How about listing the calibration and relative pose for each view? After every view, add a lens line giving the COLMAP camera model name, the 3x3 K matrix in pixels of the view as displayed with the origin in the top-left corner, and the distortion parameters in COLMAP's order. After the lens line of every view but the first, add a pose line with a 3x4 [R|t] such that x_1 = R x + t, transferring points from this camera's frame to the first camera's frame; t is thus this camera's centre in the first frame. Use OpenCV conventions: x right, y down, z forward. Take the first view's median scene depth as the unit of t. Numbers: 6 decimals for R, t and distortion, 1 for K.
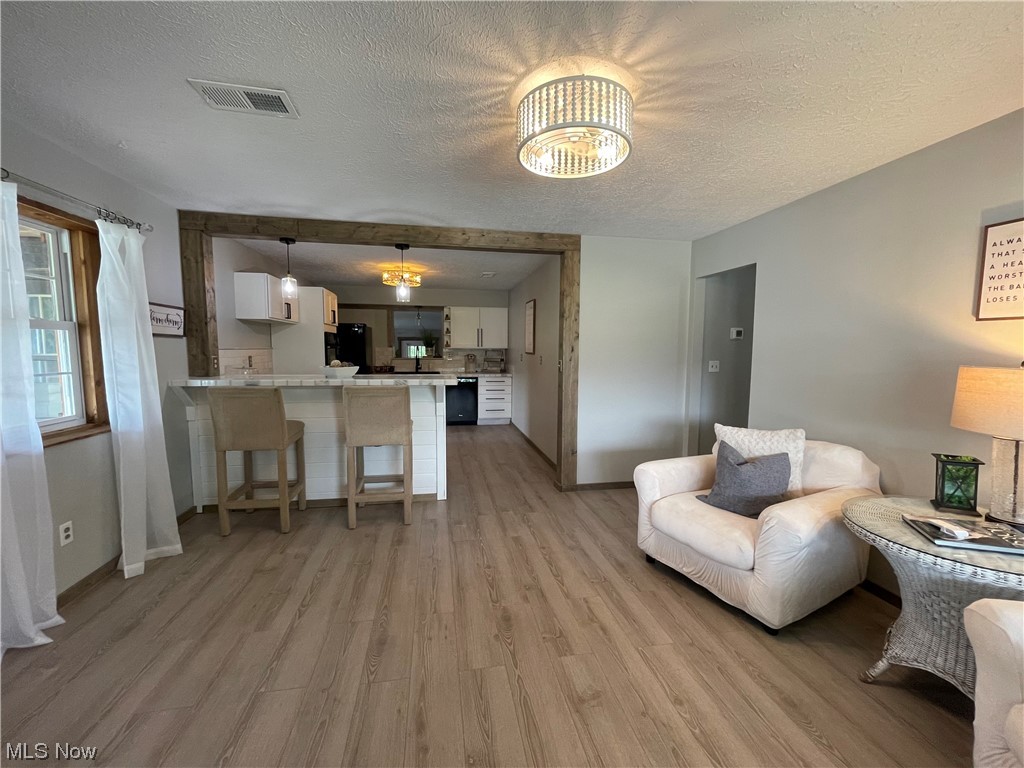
lens RADIAL K [[412.9, 0, 510.2], [0, 412.9, 383.7], [0, 0, 1]] dist [-0.000675, -0.000296]
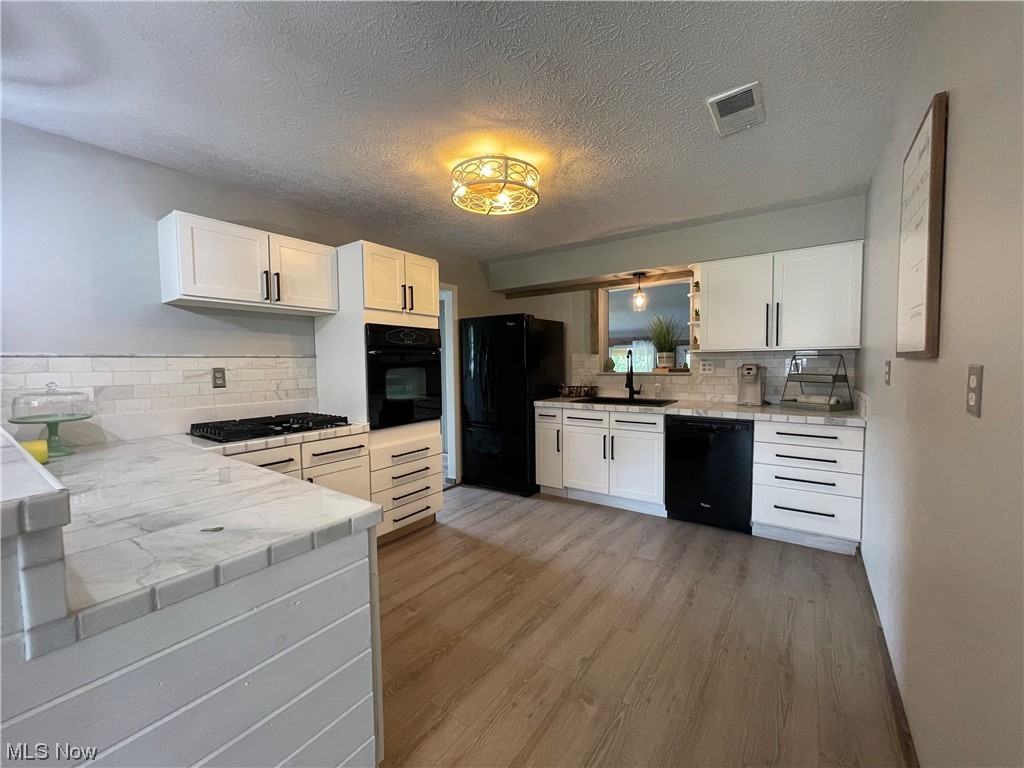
lens RADIAL K [[412.9, 0, 507.9], [0, 412.9, 383.3], [0, 0, 1]] dist [-0.000675, -0.000296]
pose [[0.692153, 0.022586, -0.721397, 0.122113], [-0.047338, 0.998779, -0.014149, -0.091432], [0.720197, 0.043943, 0.692377, 1.411787]]
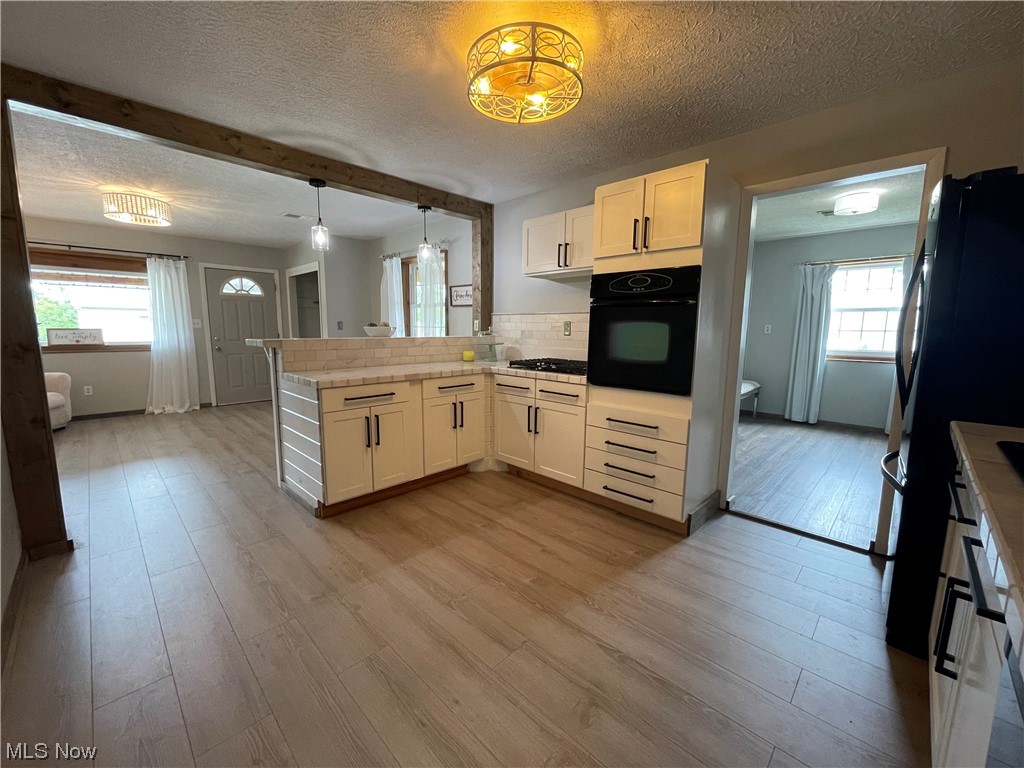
lens RADIAL K [[412.9, 0, 511.5], [0, 412.9, 383.9], [0, 0, 1]] dist [-0.000675, -0.000296]
pose [[-0.817274, 0.063027, -0.572792, -0.099836], [-0.066169, 0.977162, 0.201932, -0.166151], [0.572438, 0.202935, -0.794439, 2.551090]]
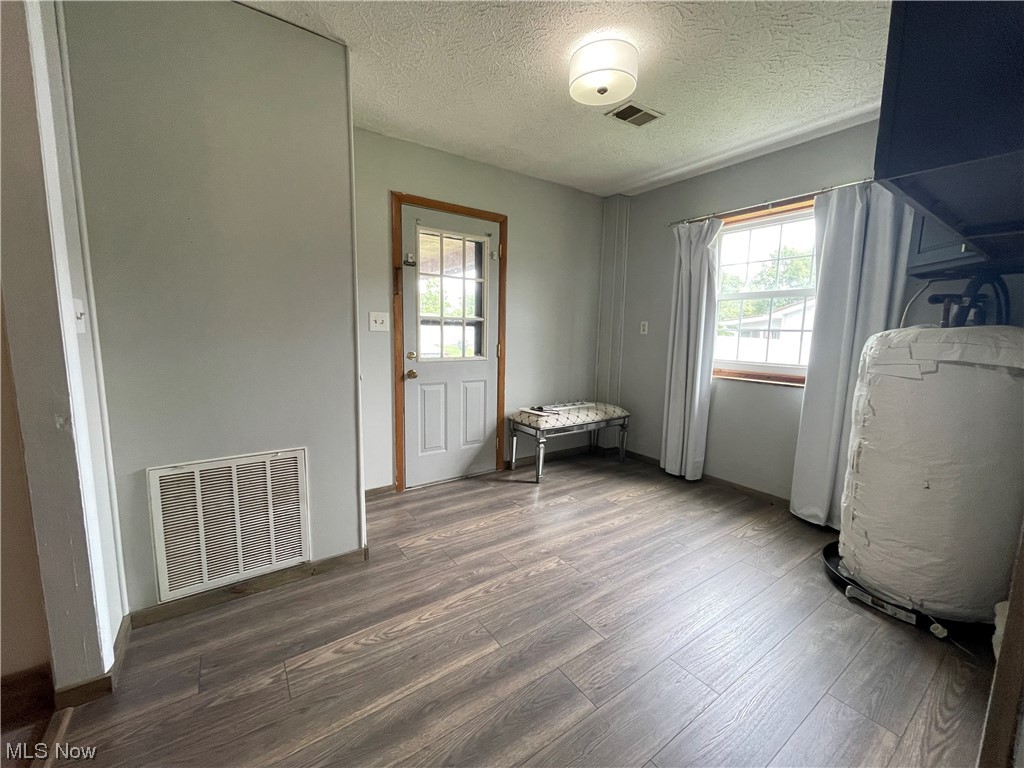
lens RADIAL K [[412.9, 0, 505.3], [0, 412.9, 379.5], [0, 0, 1]] dist [-0.000675, -0.000296]
pose [[-0.912007, 0.029431, -0.409117, -1.341921], [-0.056148, 0.979076, 0.195598, -0.175852], [0.406313, 0.201358, -0.891271, 2.647411]]
